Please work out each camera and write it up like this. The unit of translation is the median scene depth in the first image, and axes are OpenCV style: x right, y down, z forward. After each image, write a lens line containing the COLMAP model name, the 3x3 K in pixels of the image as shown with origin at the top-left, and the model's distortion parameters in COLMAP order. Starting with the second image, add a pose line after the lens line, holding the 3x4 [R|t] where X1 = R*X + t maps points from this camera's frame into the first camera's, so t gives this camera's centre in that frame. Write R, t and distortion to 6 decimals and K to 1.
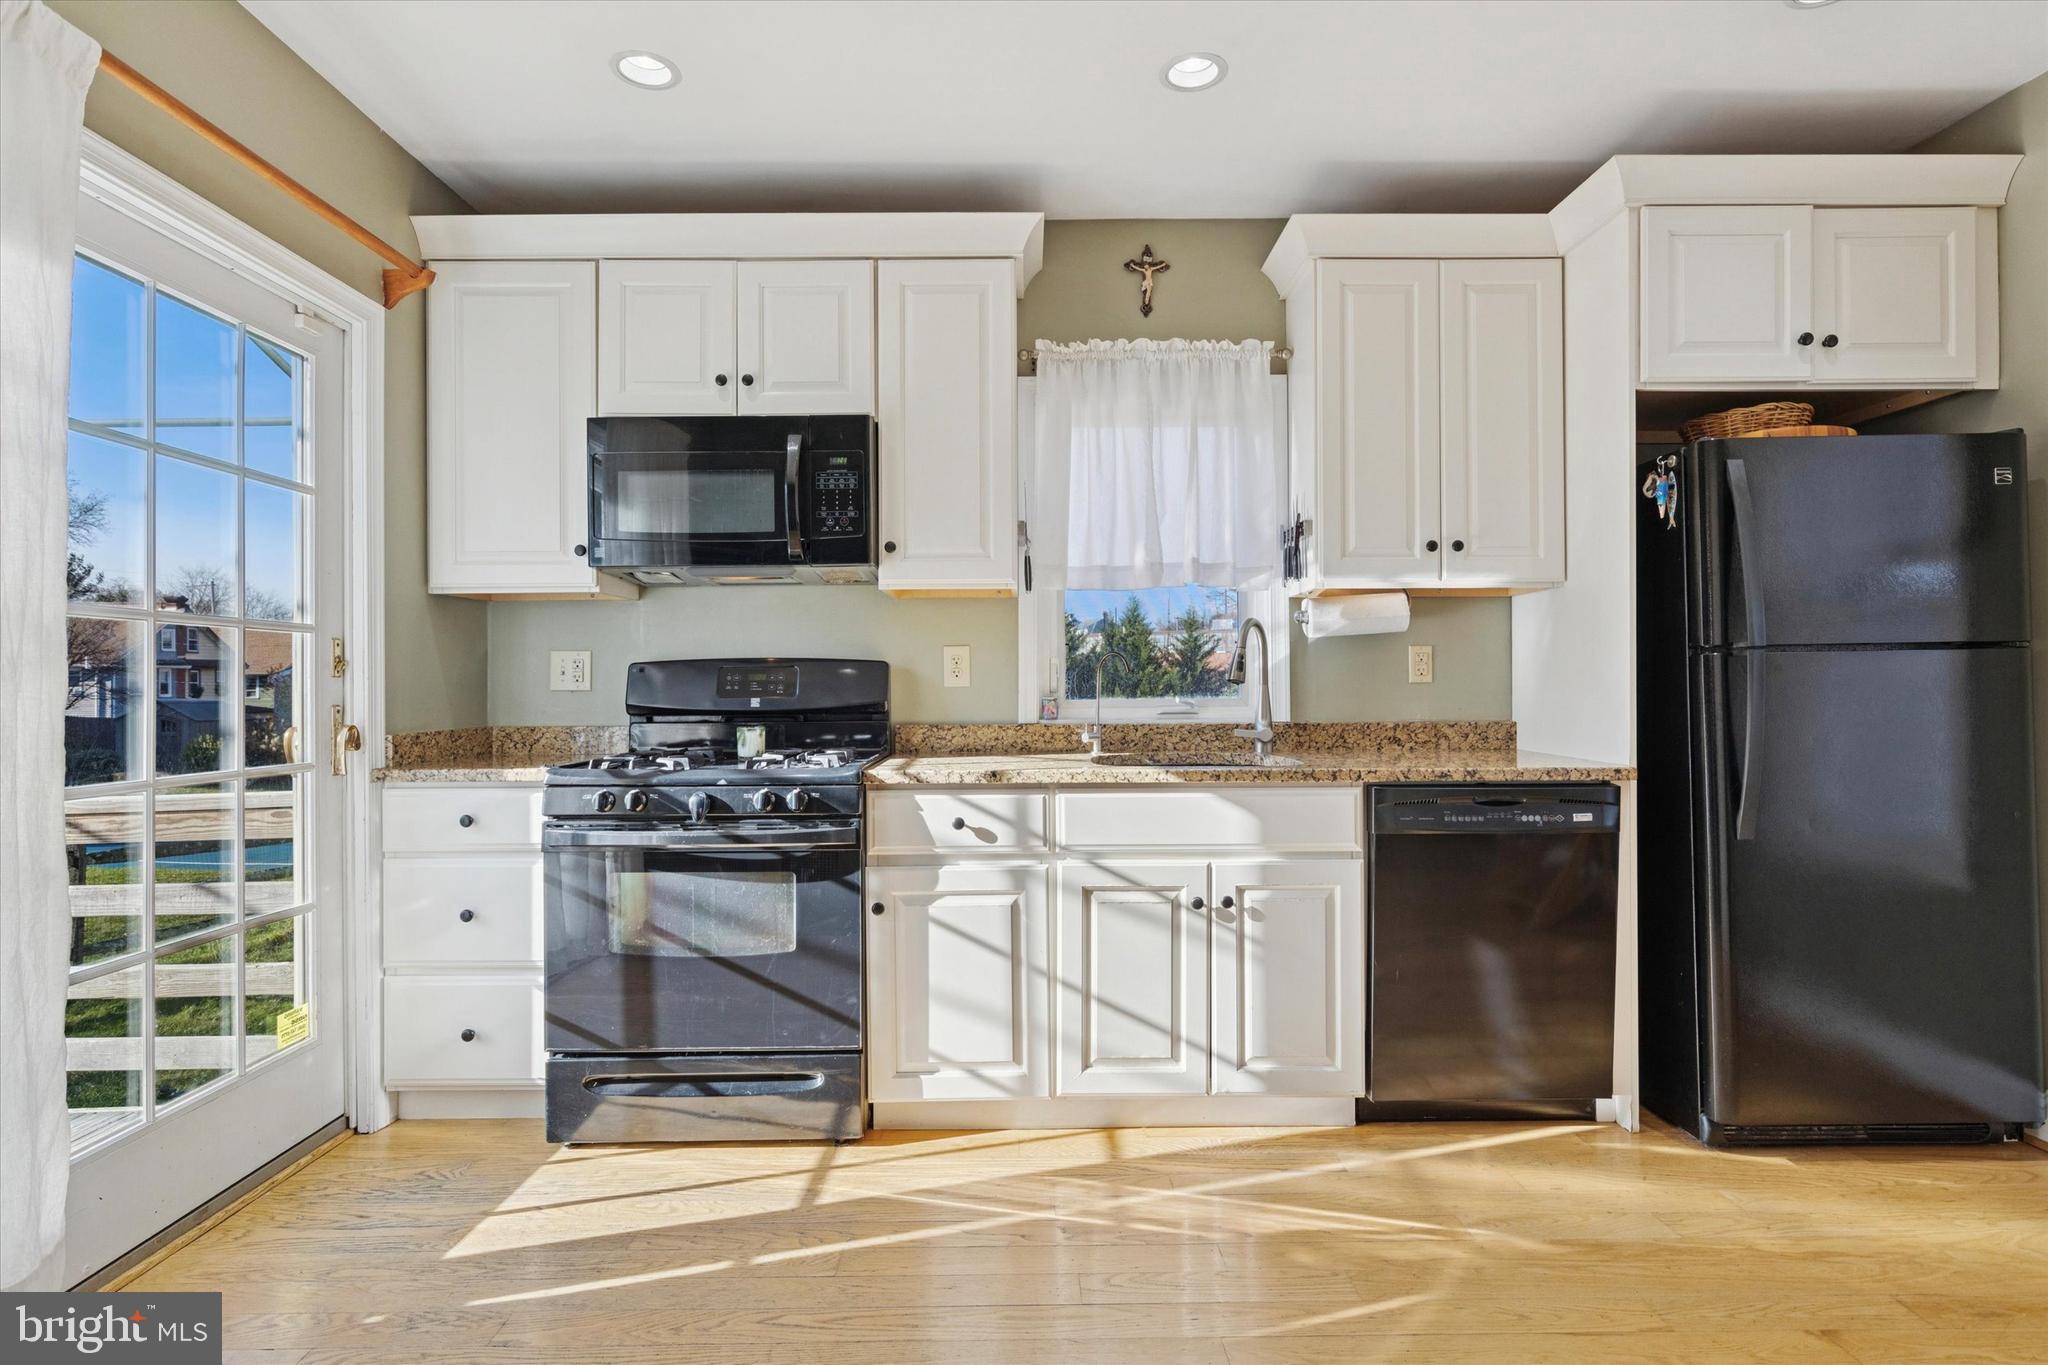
lens RADIAL K [[1048.8, 0, 1018.9], [0, 1048.8, 674.0], [0, 0, 1]] dist [-0.004127, -0.001366]
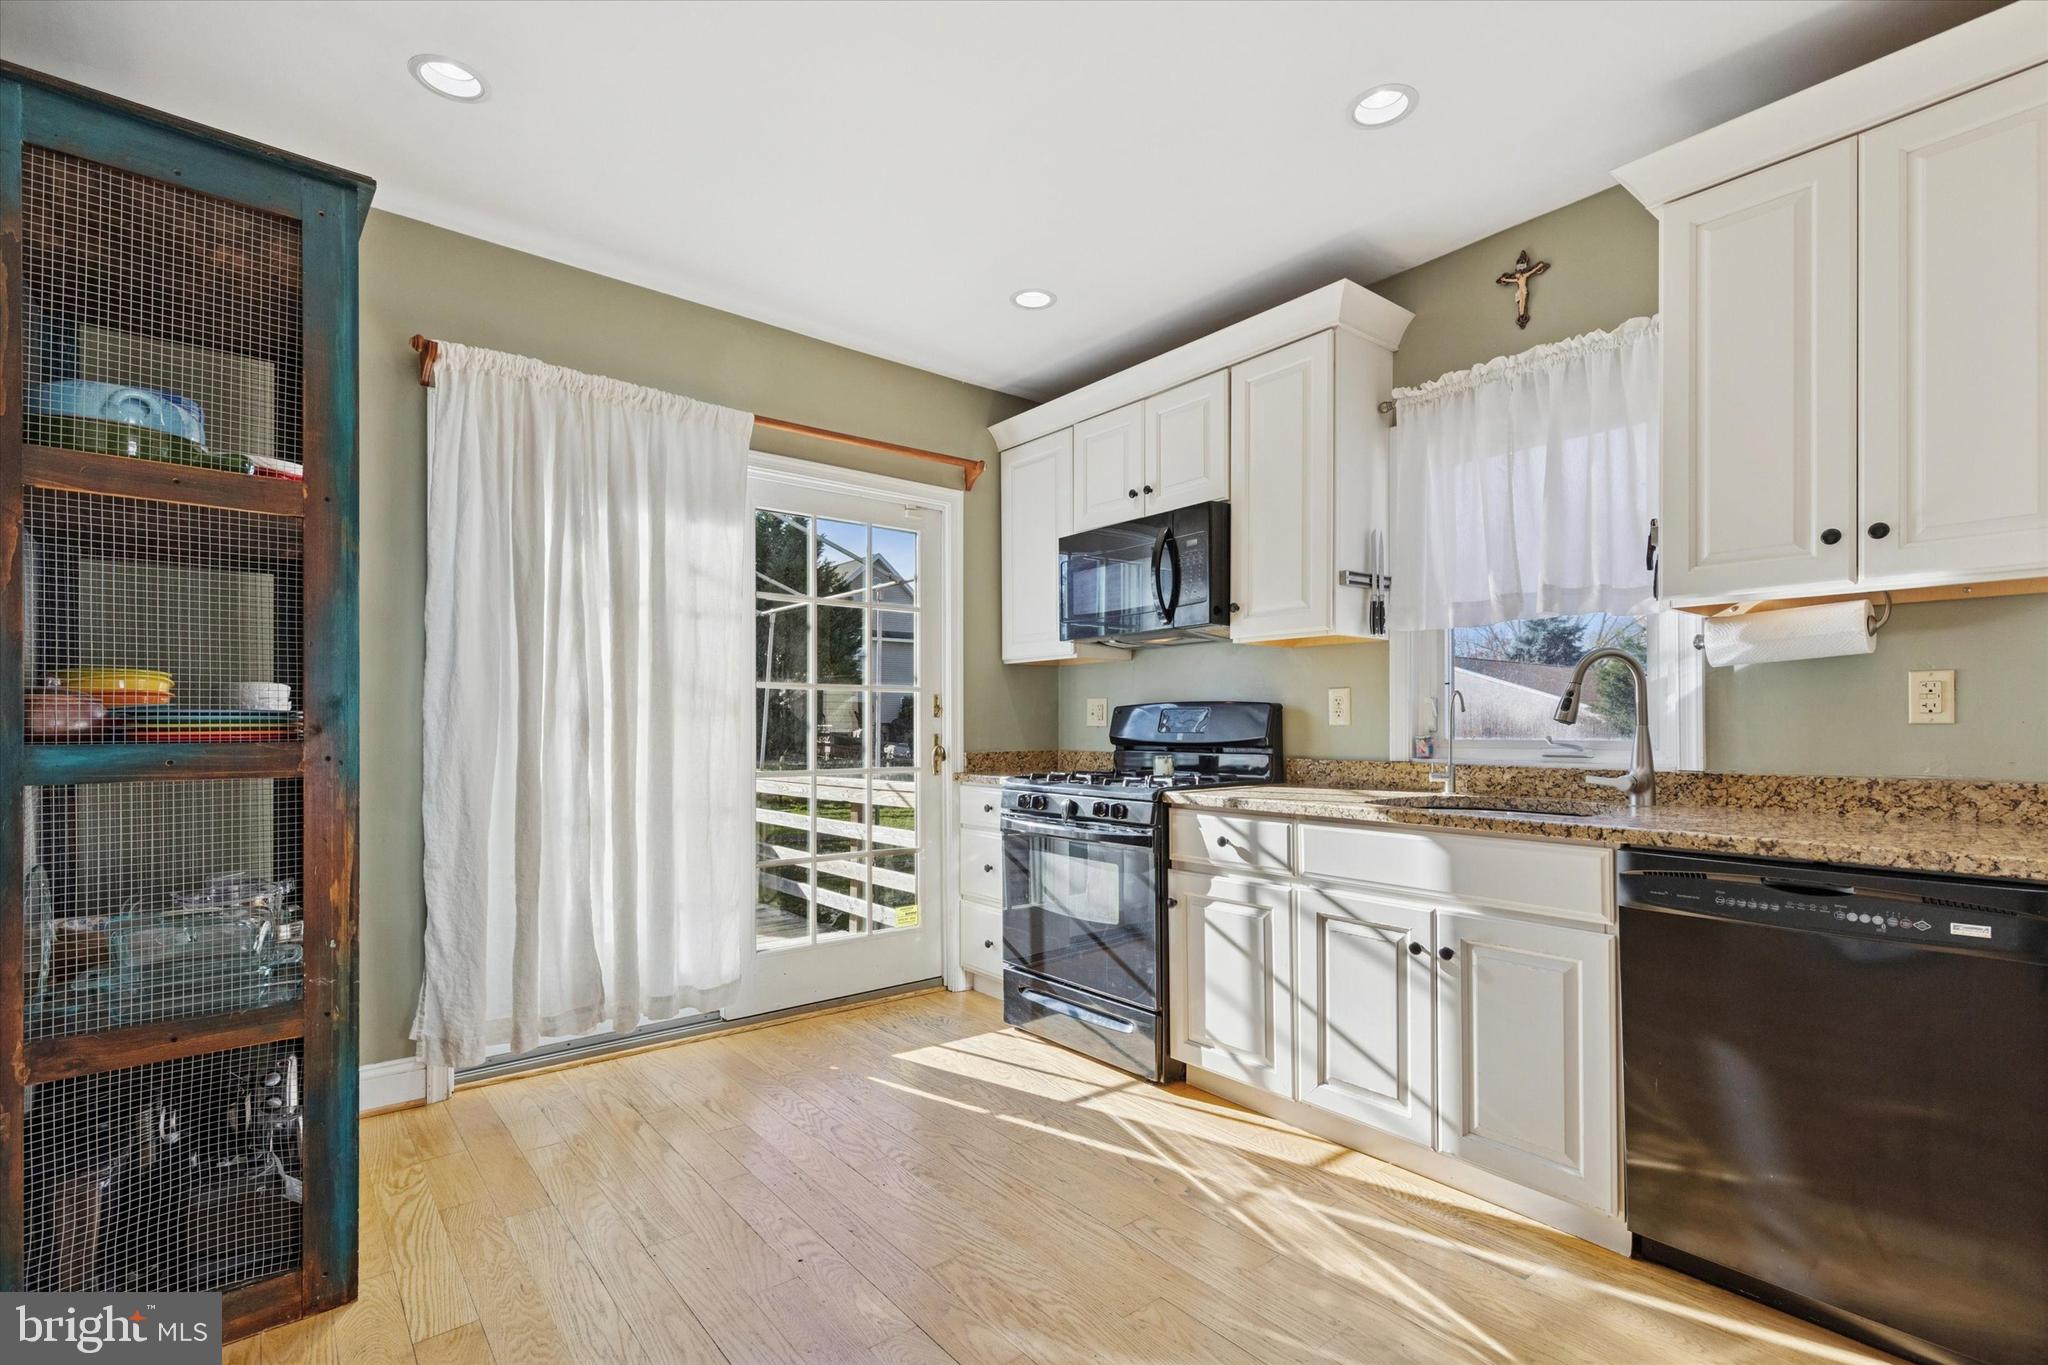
lens RADIAL K [[941.9, 0, 1029.4], [0, 941.9, 715.9], [0, 0, 1]] dist [0.001772, -0.000460]
pose [[0.619987, -0.001672, -0.784610, 0.629464], [0.005509, 0.999982, 0.002222, -0.002018], [0.784593, -0.005700, 0.619985, 0.170259]]
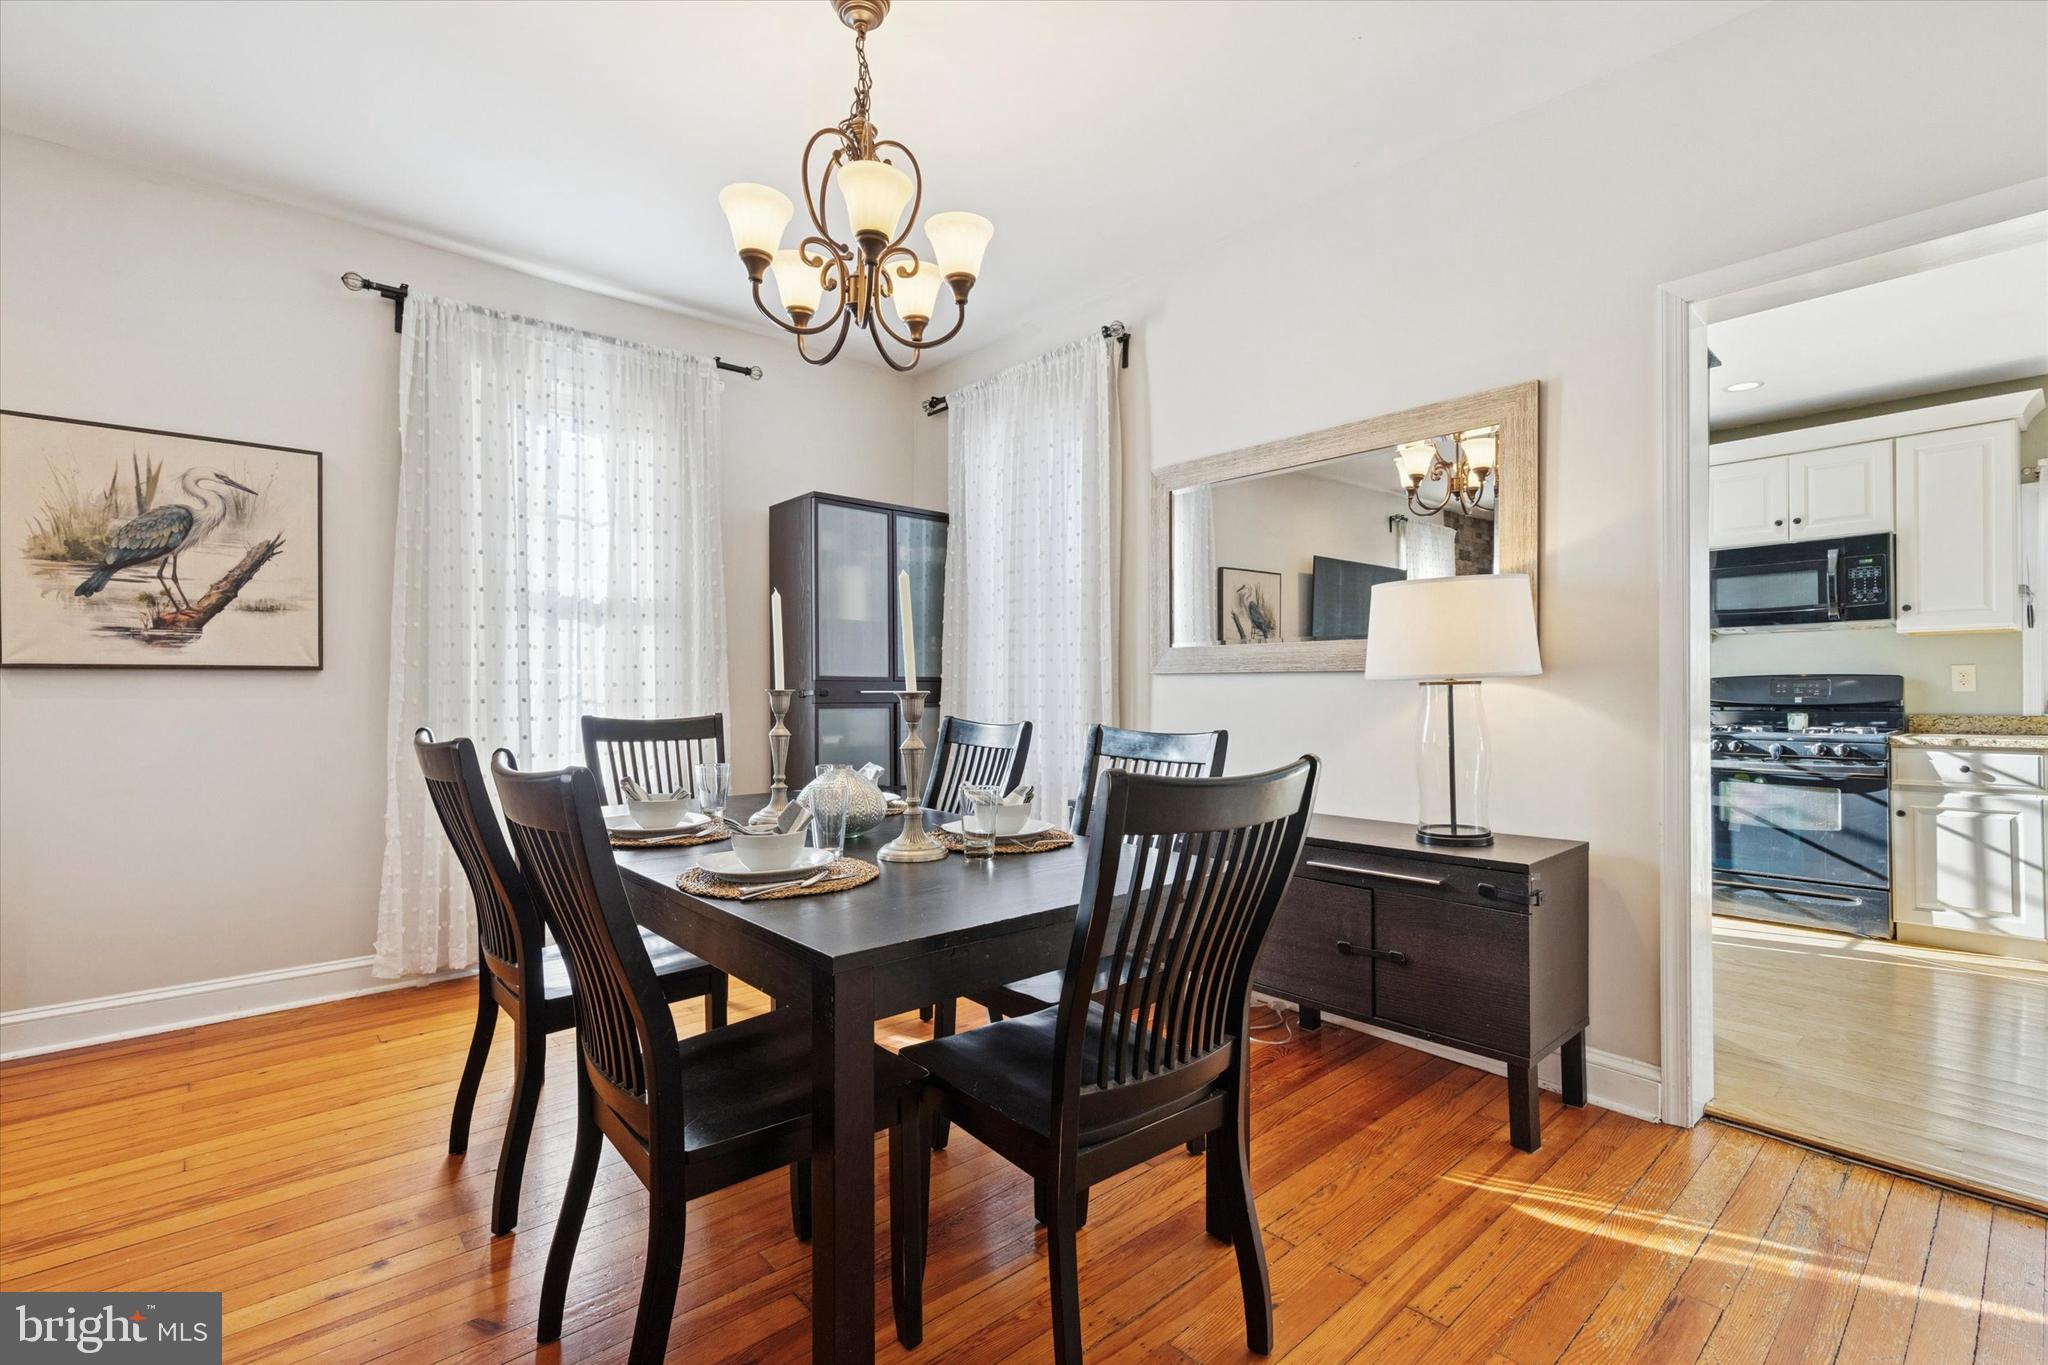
lens RADIAL K [[926.1, 0, 1035.7], [0, 926.1, 686.3], [0, 0, 1]] dist [0.009061, 0.000071]
pose [[0.662309, -0.003032, -0.749225, 0.082285], [0.004656, 0.999989, 0.000069, -0.001672], [0.749216, -0.003534, 0.662316, -1.157339]]
